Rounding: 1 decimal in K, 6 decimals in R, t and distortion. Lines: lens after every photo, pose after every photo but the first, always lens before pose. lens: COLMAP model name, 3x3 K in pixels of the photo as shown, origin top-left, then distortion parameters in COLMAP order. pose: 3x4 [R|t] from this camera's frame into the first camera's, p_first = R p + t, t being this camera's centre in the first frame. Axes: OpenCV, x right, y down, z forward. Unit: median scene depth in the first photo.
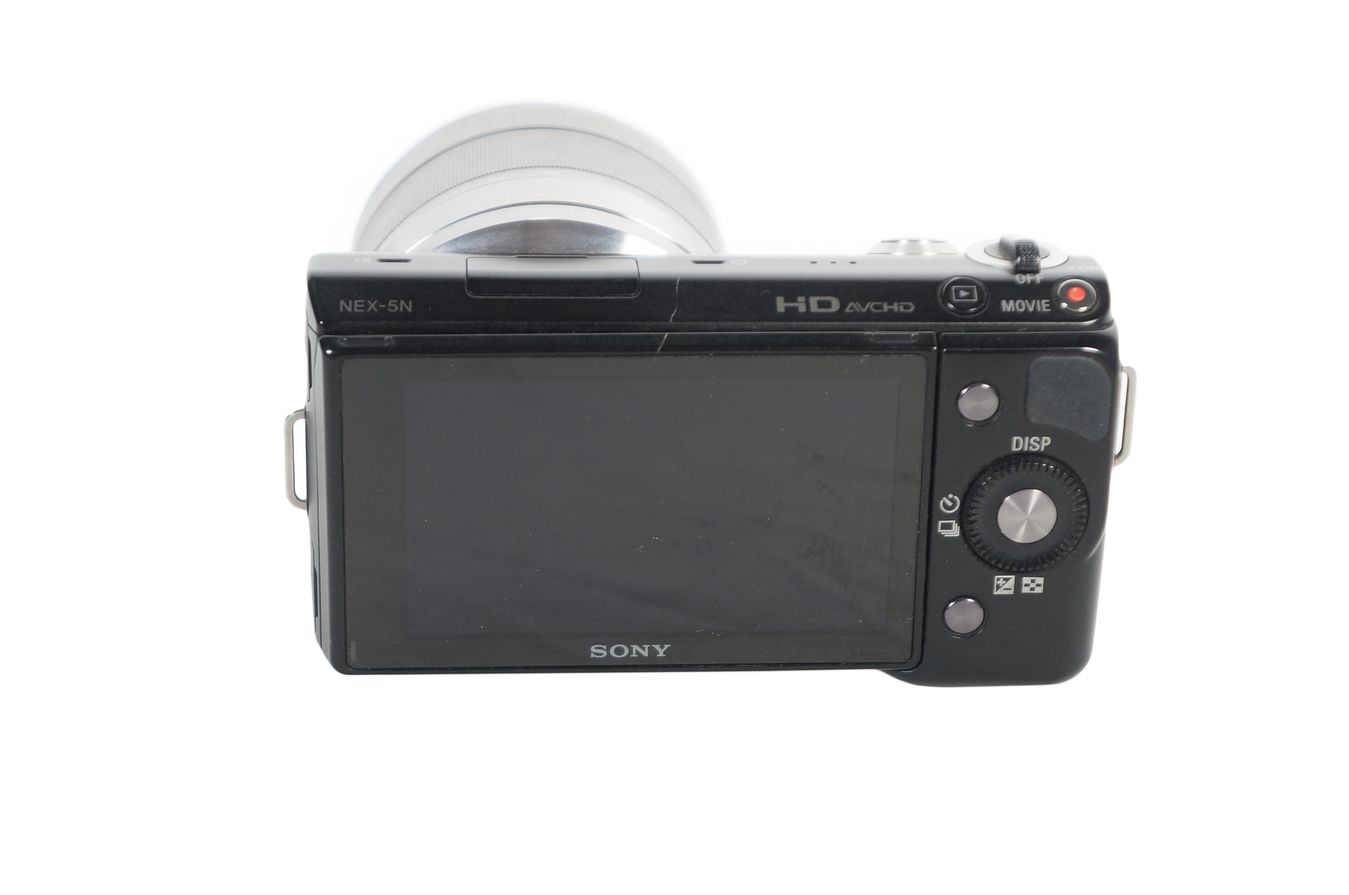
lens RADIAL K [[2983.0, 0, 674.5], [0, 2983.0, 447.5], [0, 0, 1]] dist [0.071836, 0.077439]
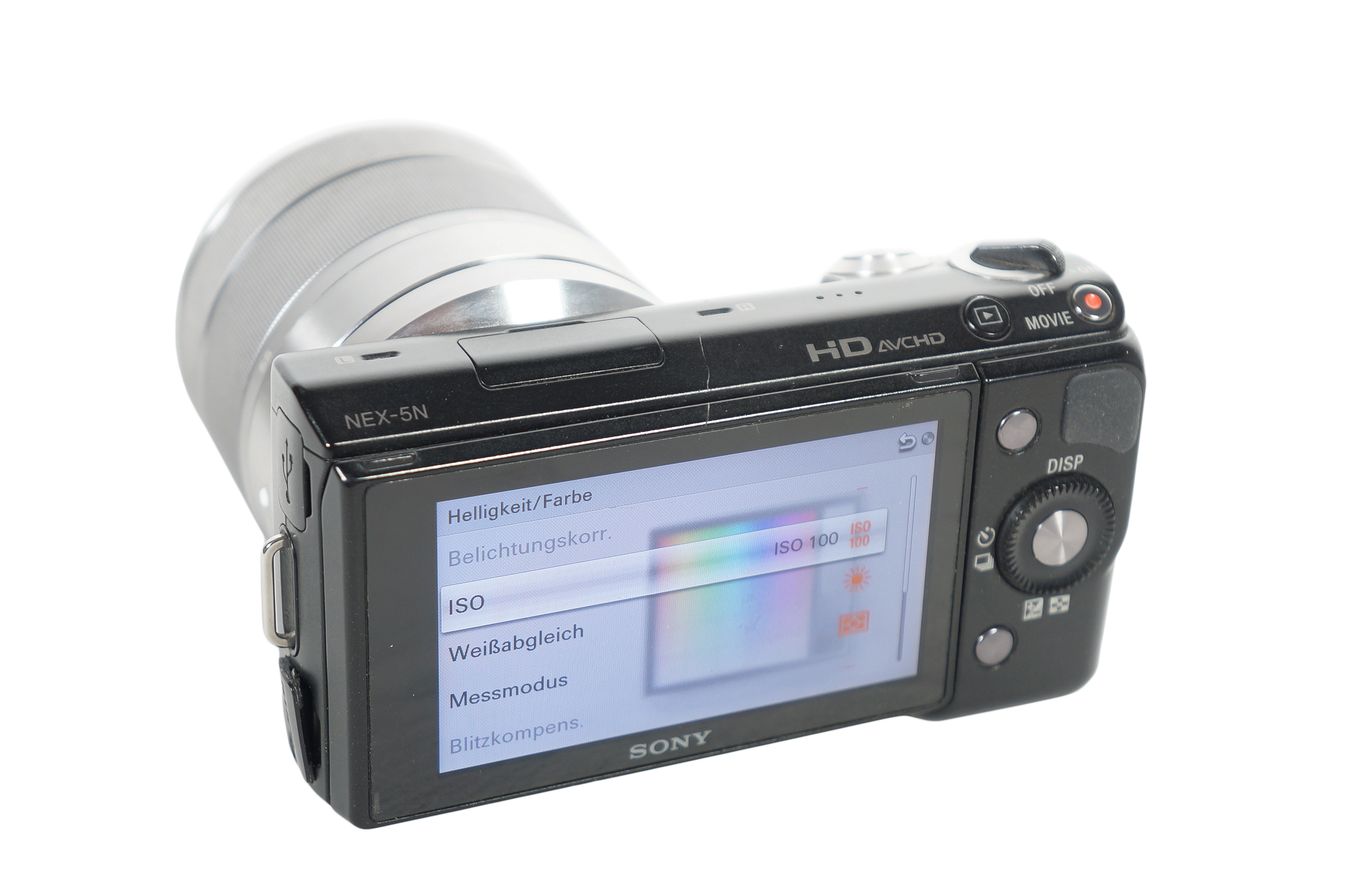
lens RADIAL K [[2354.6, 0, 674.5], [0, 2354.6, 447.5], [0, 0, 1]] dist [0.106539, 0.037407]
pose [[0.943000, -0.137155, 0.303214, -0.224178], [0.111761, 0.988725, 0.099660, -0.095050], [-0.313464, -0.060093, 0.947697, 0.329325]]
